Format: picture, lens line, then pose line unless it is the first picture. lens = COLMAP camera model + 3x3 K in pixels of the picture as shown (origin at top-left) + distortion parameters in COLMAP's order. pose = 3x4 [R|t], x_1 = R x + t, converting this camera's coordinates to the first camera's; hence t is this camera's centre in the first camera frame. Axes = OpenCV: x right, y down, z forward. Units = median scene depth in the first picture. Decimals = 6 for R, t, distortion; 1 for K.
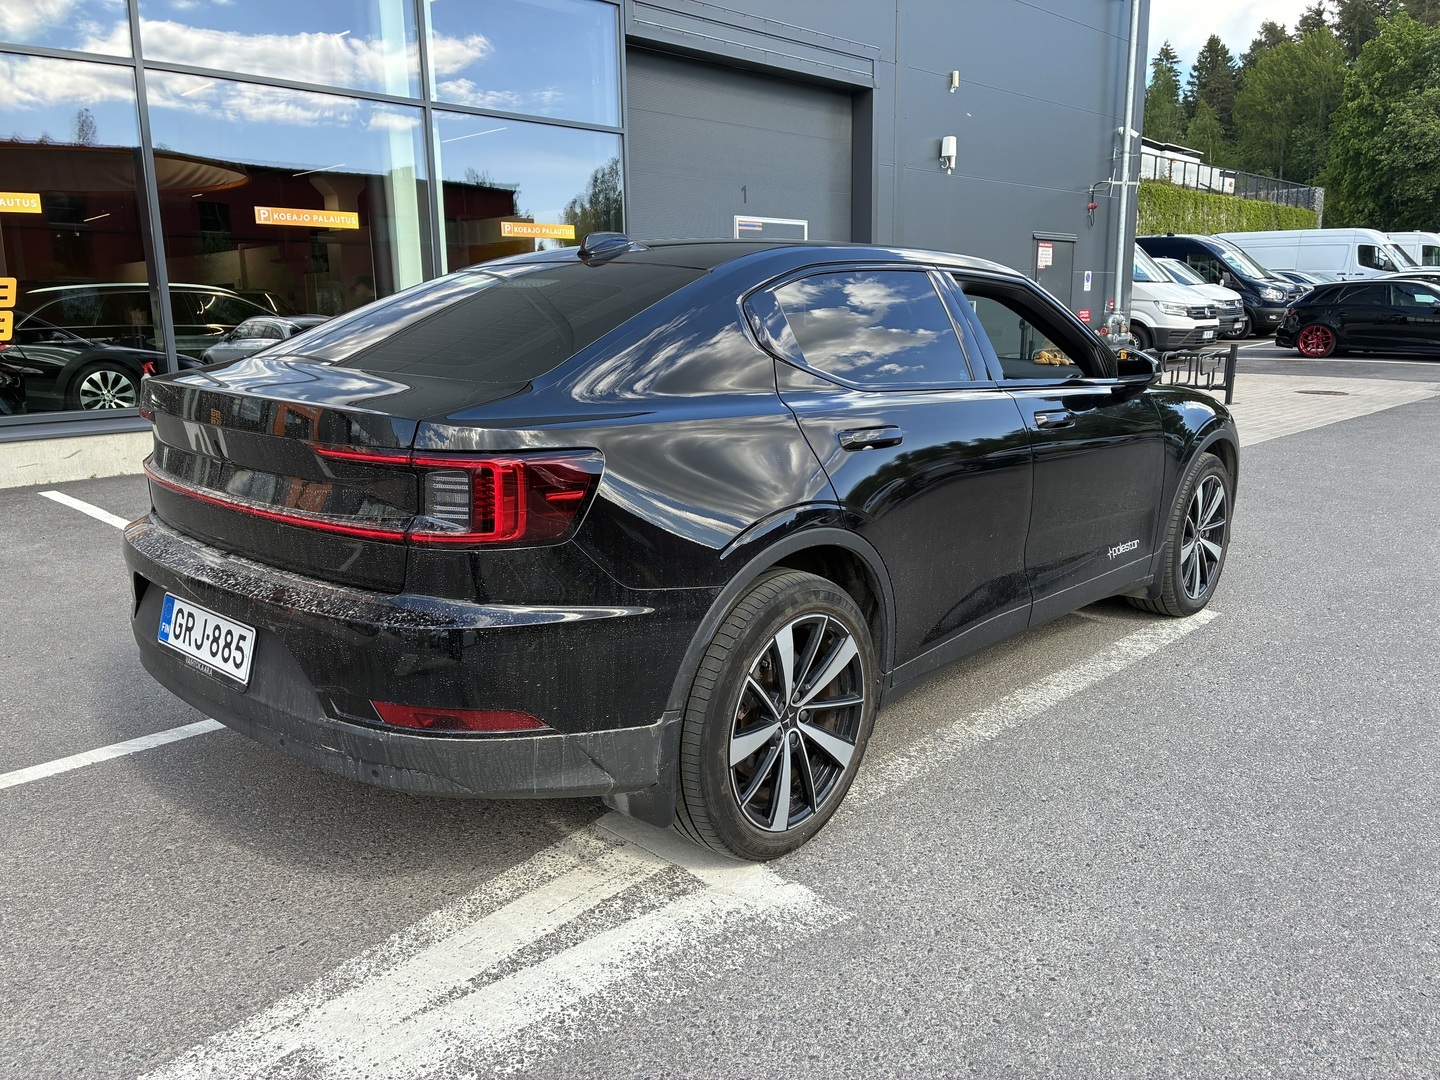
lens RADIAL K [[1097.0, 0, 718.2], [0, 1097.0, 537.4], [0, 0, 1]] dist [0.001630, 0.002959]
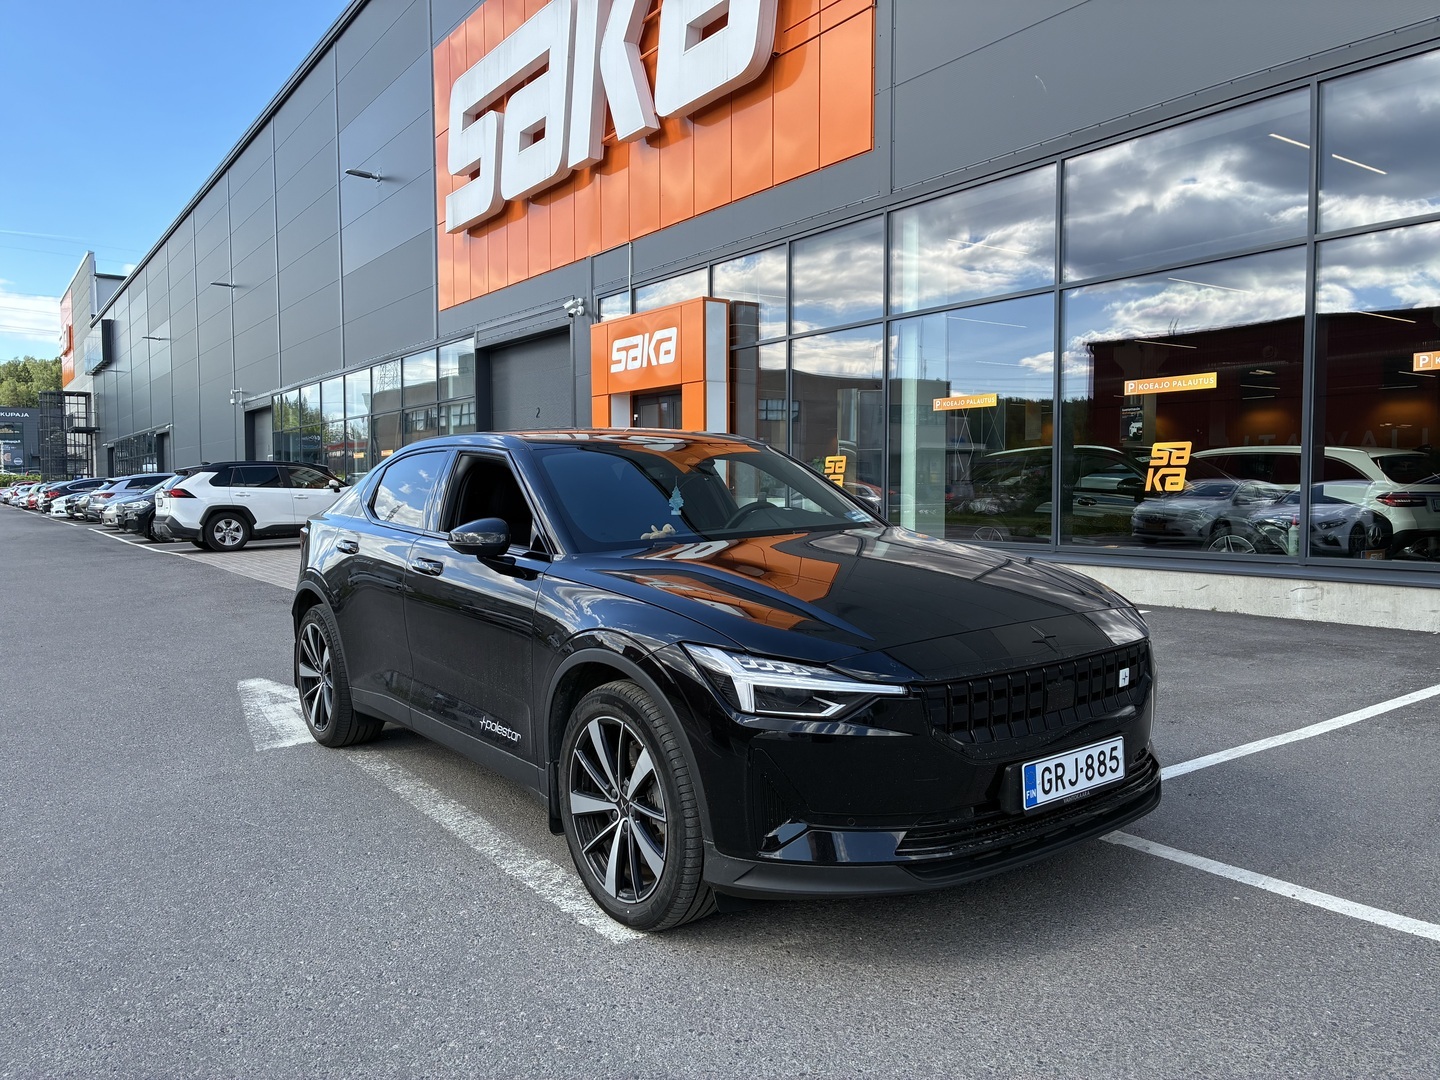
lens RADIAL K [[1097.0, 0, 715.7], [0, 1097.0, 546.5], [0, 0, 1]] dist [0.001630, 0.002959]
pose [[-0.195669, 0.069587, -0.978198, 0.685287], [-0.187492, 0.976425, 0.106964, -0.152640], [0.962580, 0.204334, -0.178009, 0.729721]]
